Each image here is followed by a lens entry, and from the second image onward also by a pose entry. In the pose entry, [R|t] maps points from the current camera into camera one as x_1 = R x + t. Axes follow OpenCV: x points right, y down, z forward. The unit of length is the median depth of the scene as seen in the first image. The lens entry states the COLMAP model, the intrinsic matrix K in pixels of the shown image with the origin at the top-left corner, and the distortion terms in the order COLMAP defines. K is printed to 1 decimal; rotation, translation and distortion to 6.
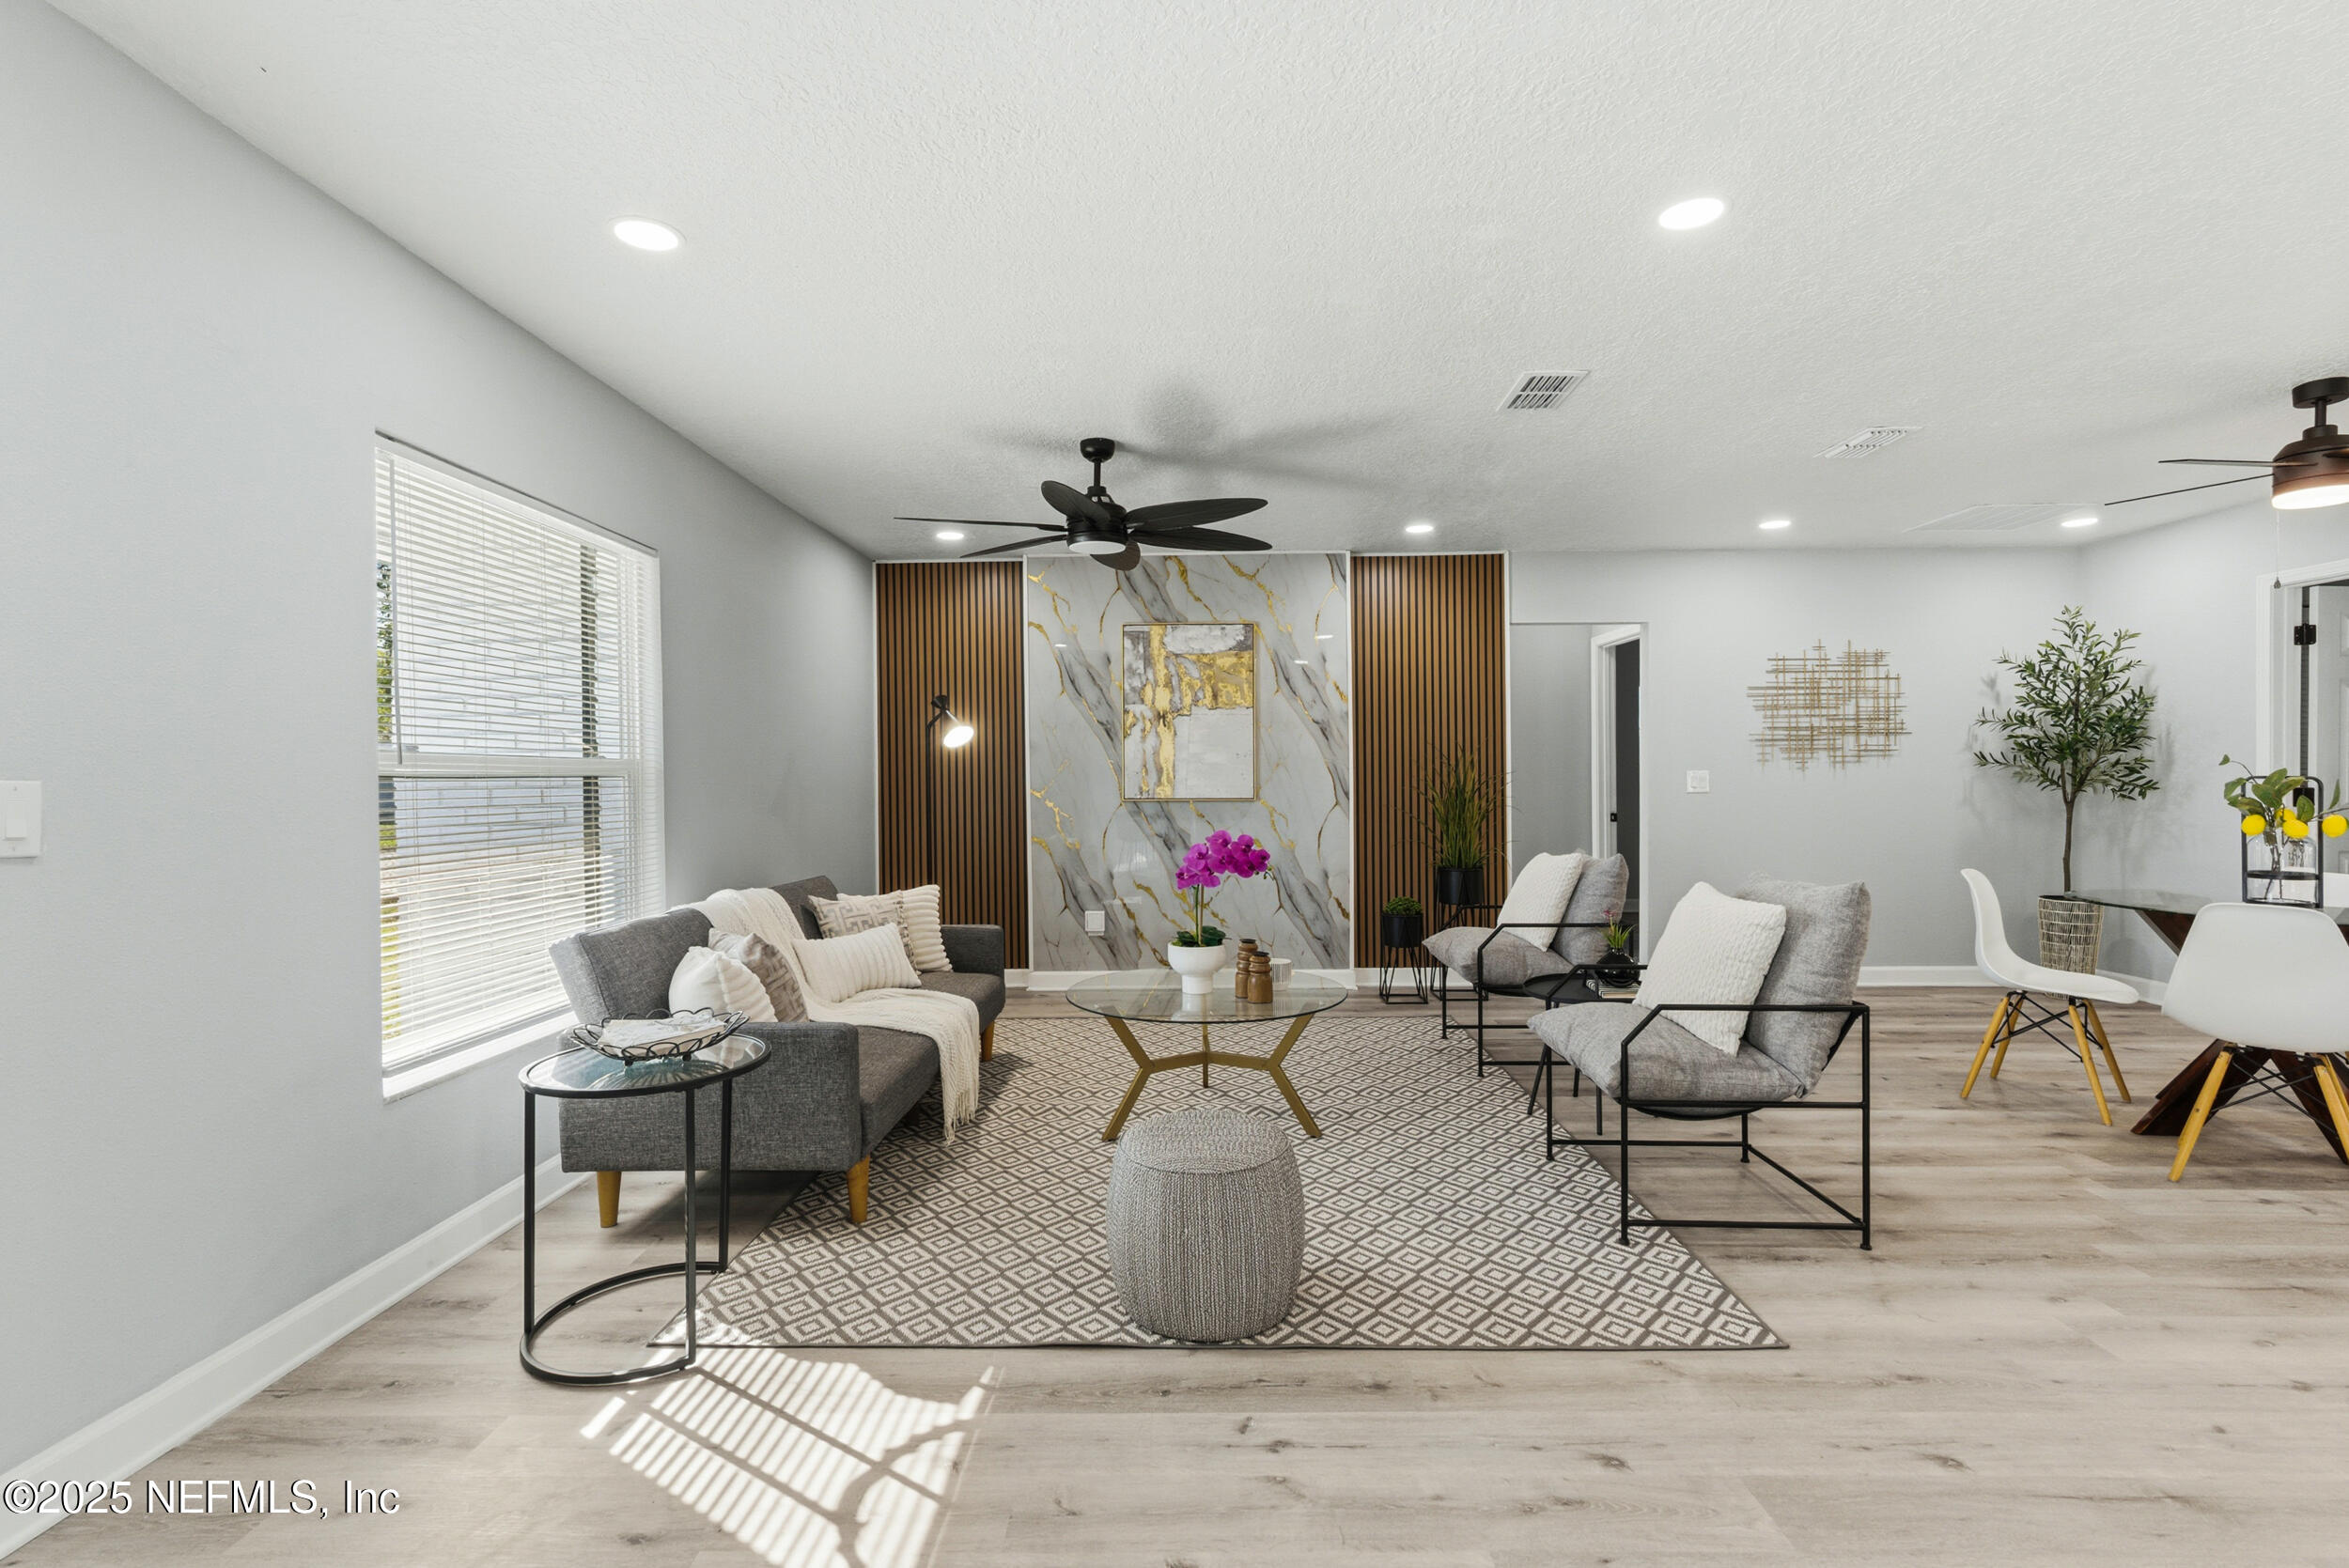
lens RADIAL K [[1063.1, 0, 1174.5], [0, 1063.1, 784.0], [0, 0, 1]] dist [0.001208, 0.001318]
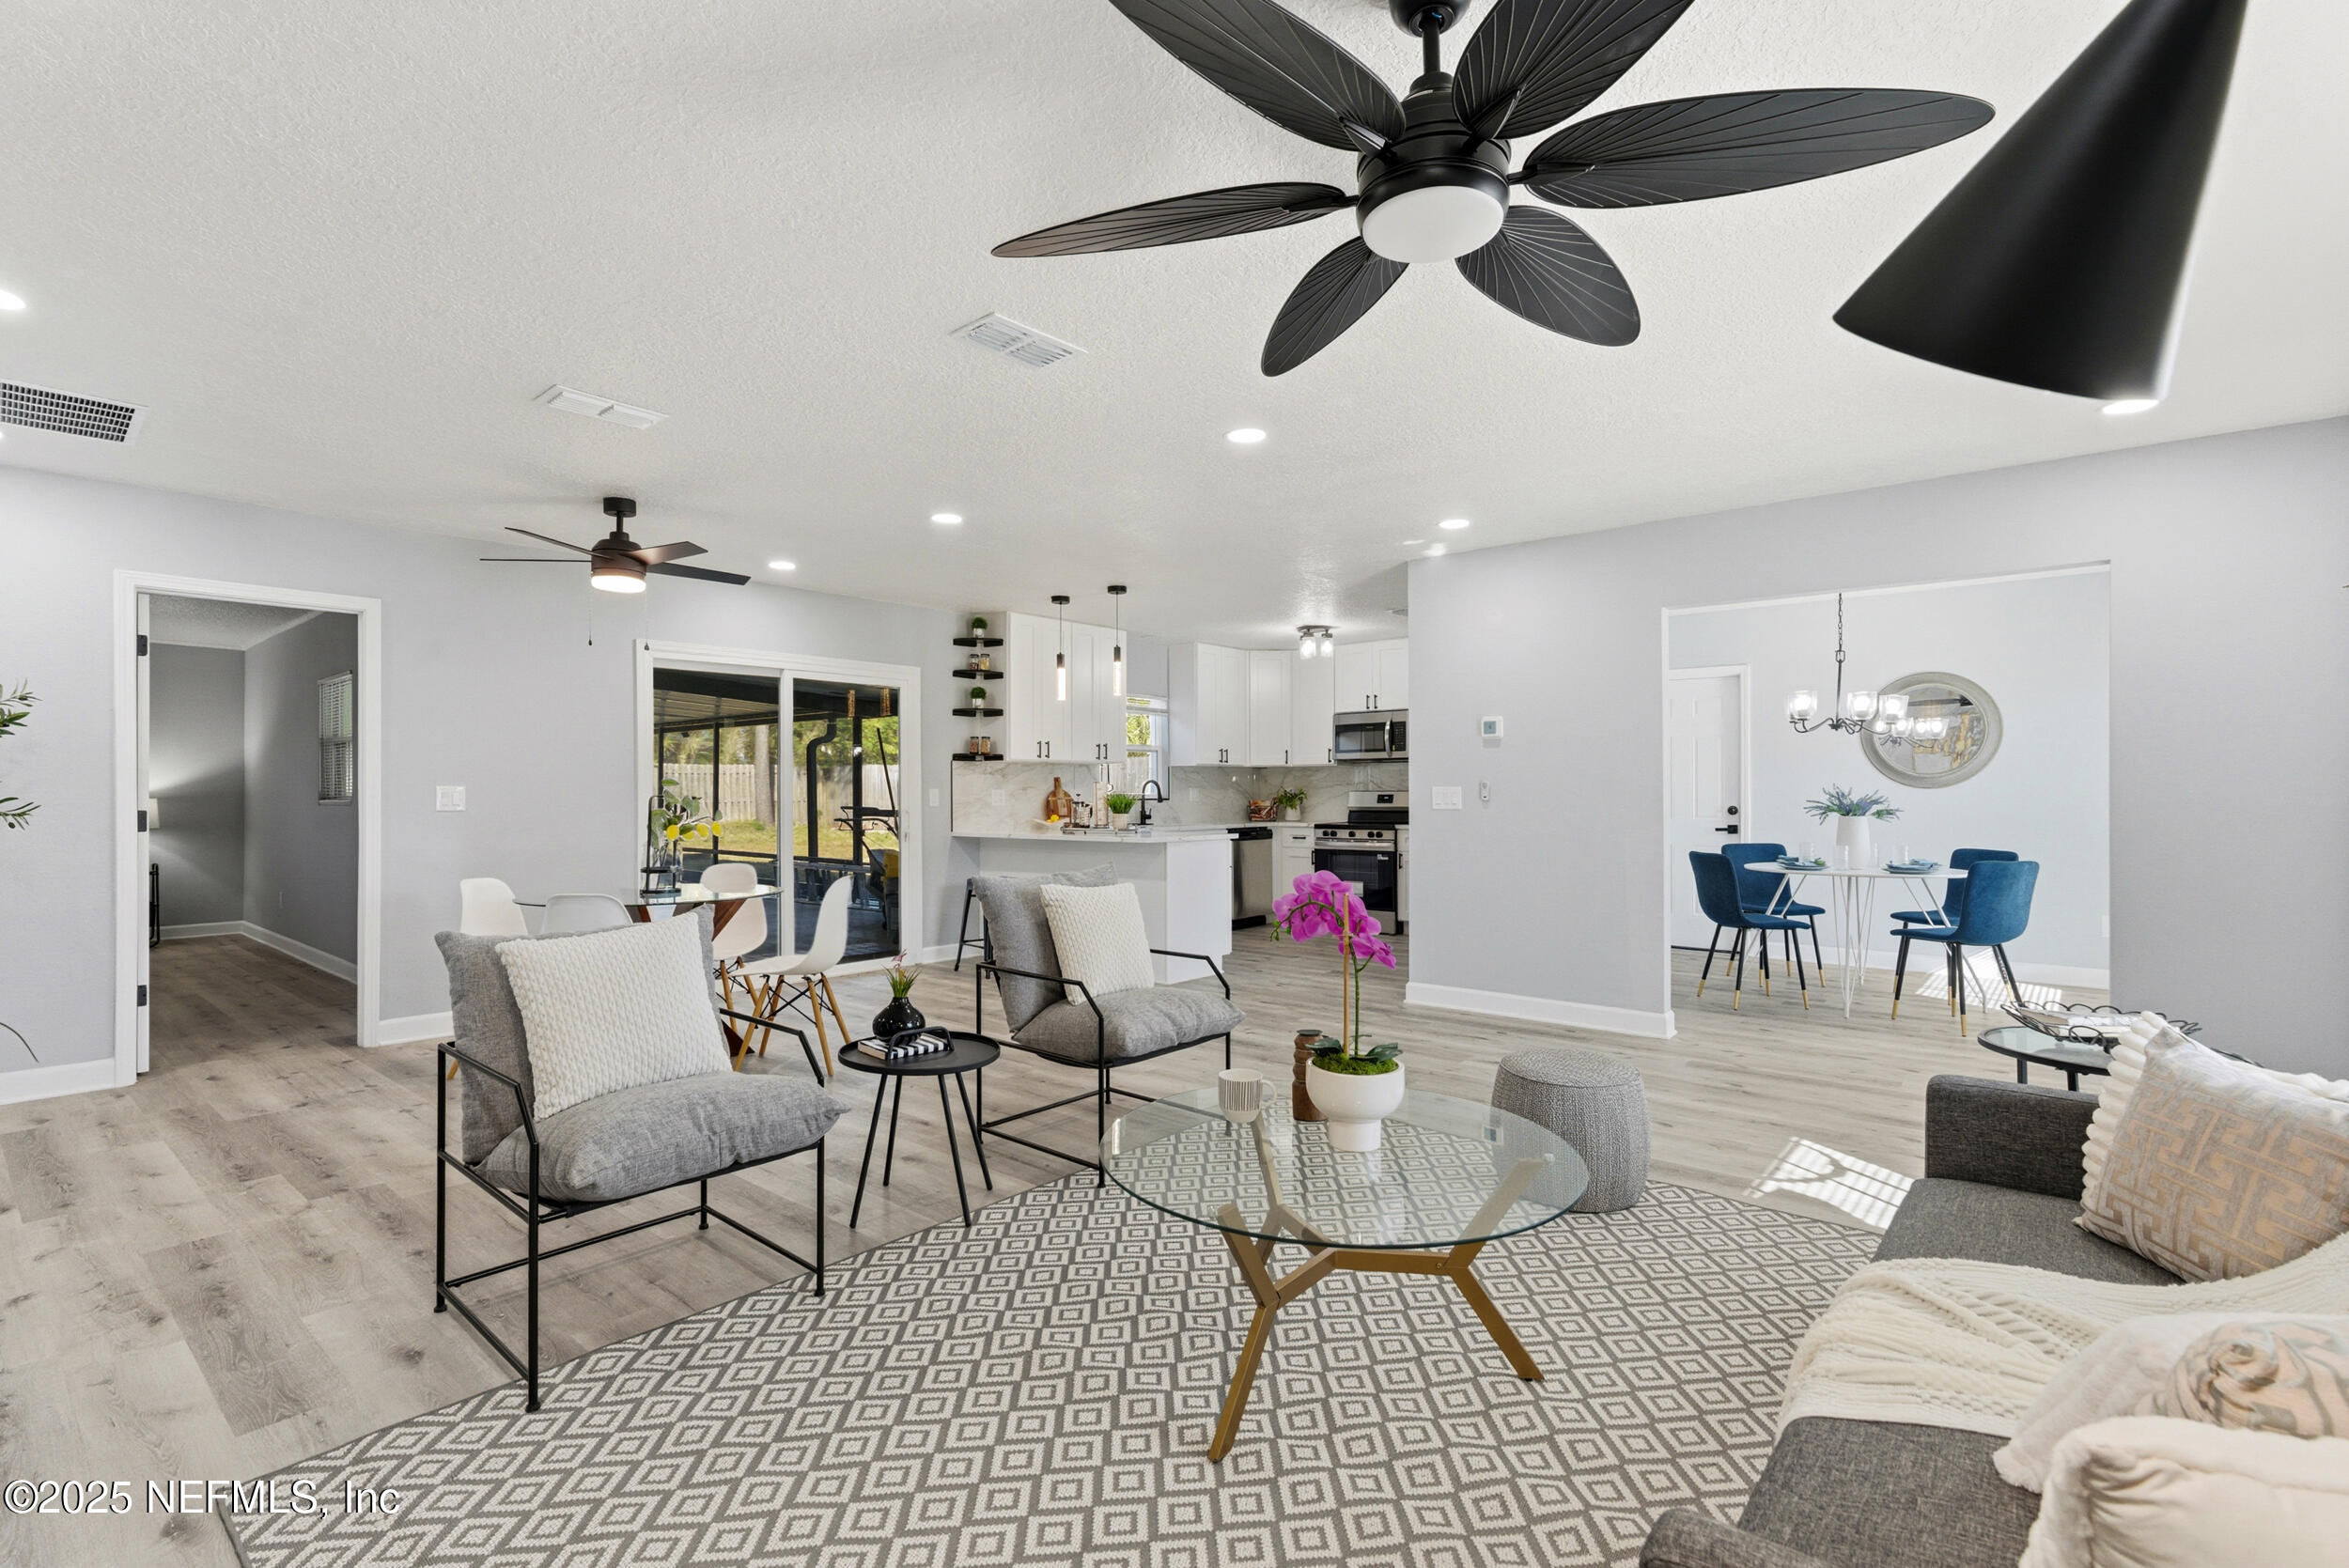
lens RADIAL K [[1056.8, 0, 1170.3], [0, 1056.8, 785.7], [0, 0, 1]] dist [-0.000596, 0.000455]
pose [[-0.775189, 0.011889, 0.631617, -0.168573], [0.009911, 0.999929, -0.006658, -0.002953], [-0.631651, 0.001099, -0.775252, 0.936521]]
